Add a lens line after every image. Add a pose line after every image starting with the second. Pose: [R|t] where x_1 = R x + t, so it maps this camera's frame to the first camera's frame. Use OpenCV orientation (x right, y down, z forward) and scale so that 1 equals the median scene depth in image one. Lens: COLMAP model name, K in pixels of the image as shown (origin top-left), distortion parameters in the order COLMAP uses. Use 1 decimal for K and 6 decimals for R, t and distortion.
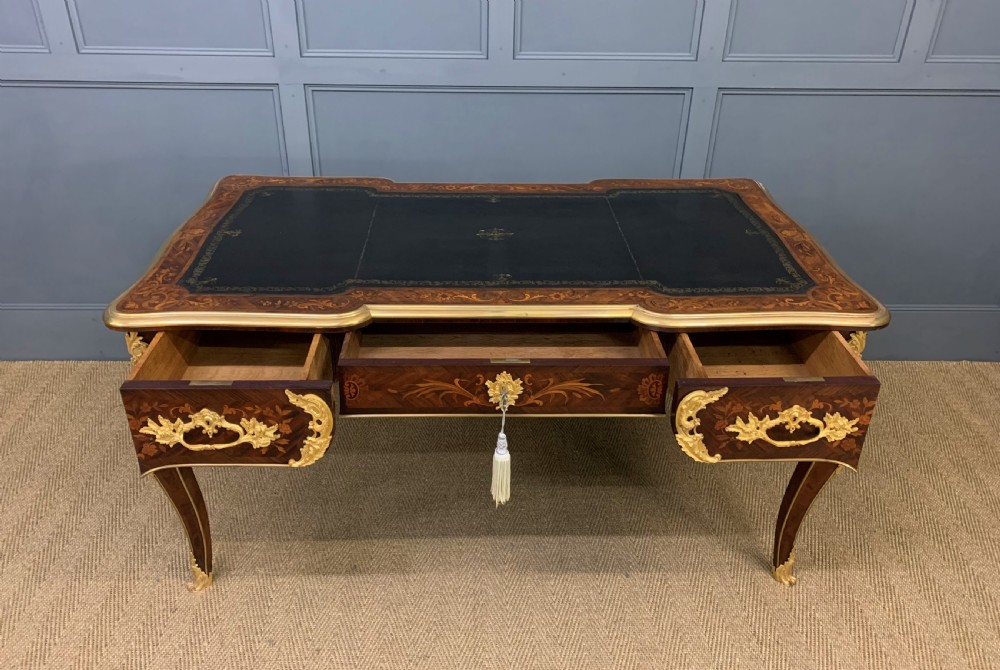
lens RADIAL K [[785.2, 0, 490.9], [0, 785.2, 331.3], [0, 0, 1]] dist [0.023922, -0.008097]
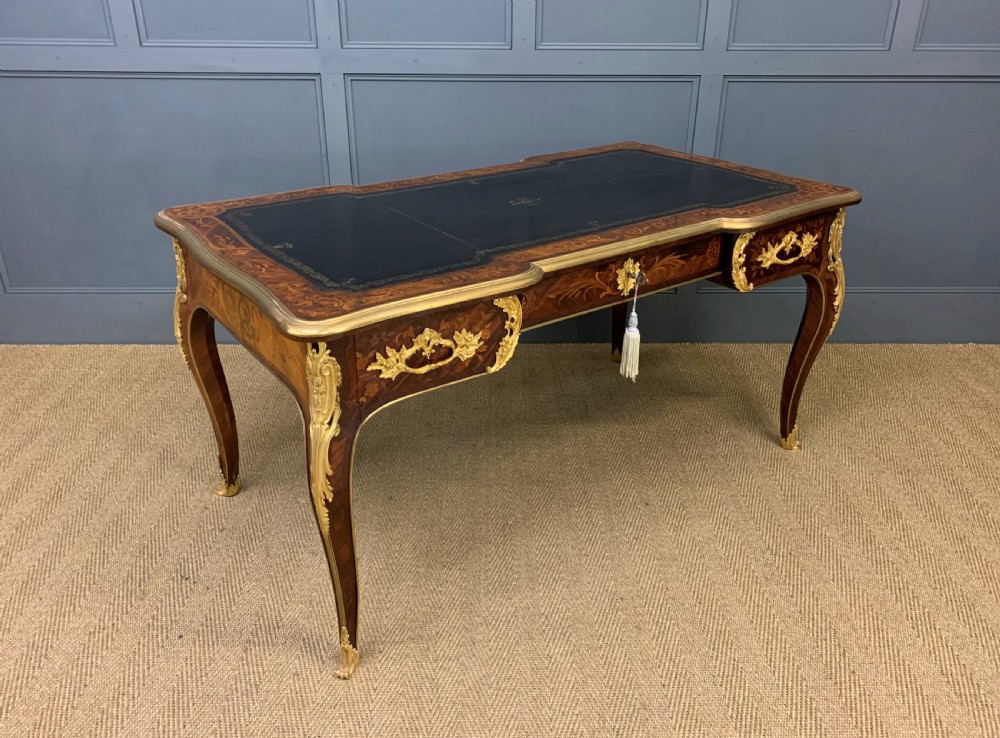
lens RADIAL K [[810.5, 0, 500.0], [0, 810.5, 344.3], [0, 0, 1]] dist [0.020200, -0.001138]
pose [[0.999950, -0.004505, -0.008914, -0.013609], [0.003704, 0.996127, -0.087844, 0.183526], [0.009276, 0.087807, 0.996094, -0.101711]]
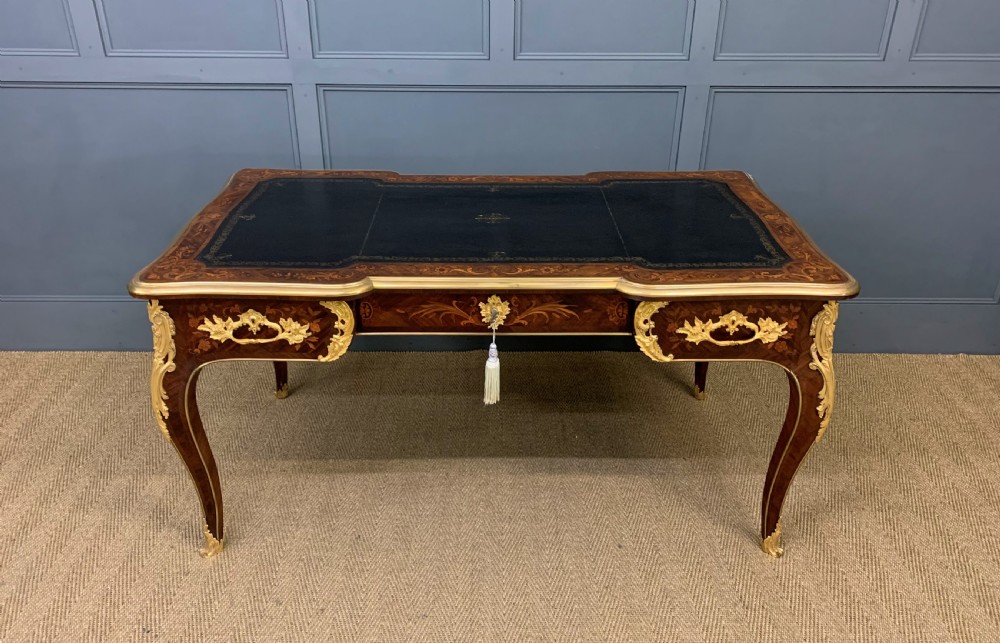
lens RADIAL K [[803.3, 0, 491.4], [0, 803.3, 324.0], [0, 0, 1]] dist [0.024956, -0.006993]
pose [[0.999772, 0.001276, -0.021334, 0.024924], [-0.002079, 0.999289, -0.037649, 0.055078], [0.021271, 0.037685, 0.999063, -0.072873]]
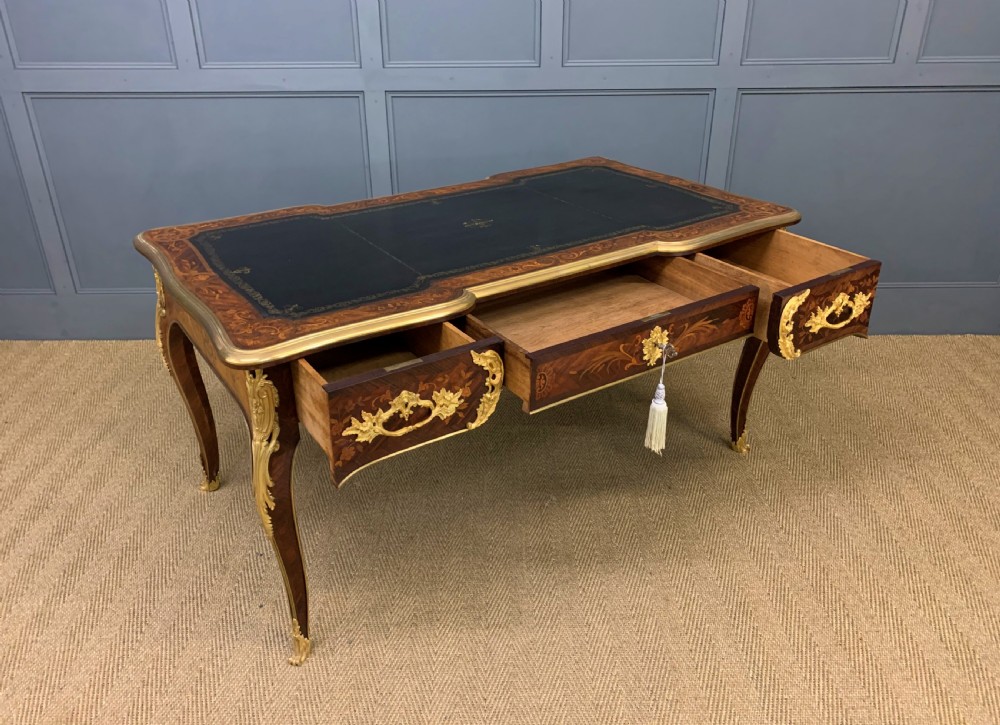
lens RADIAL K [[782.3, 0, 491.3], [0, 782.3, 342.7], [0, 0, 1]] dist [0.021760, -0.005340]
pose [[0.999531, -0.009328, -0.029164, -0.053261], [0.007381, 0.997781, -0.066171, 0.164166], [0.029717, 0.065925, 0.997382, -0.169287]]
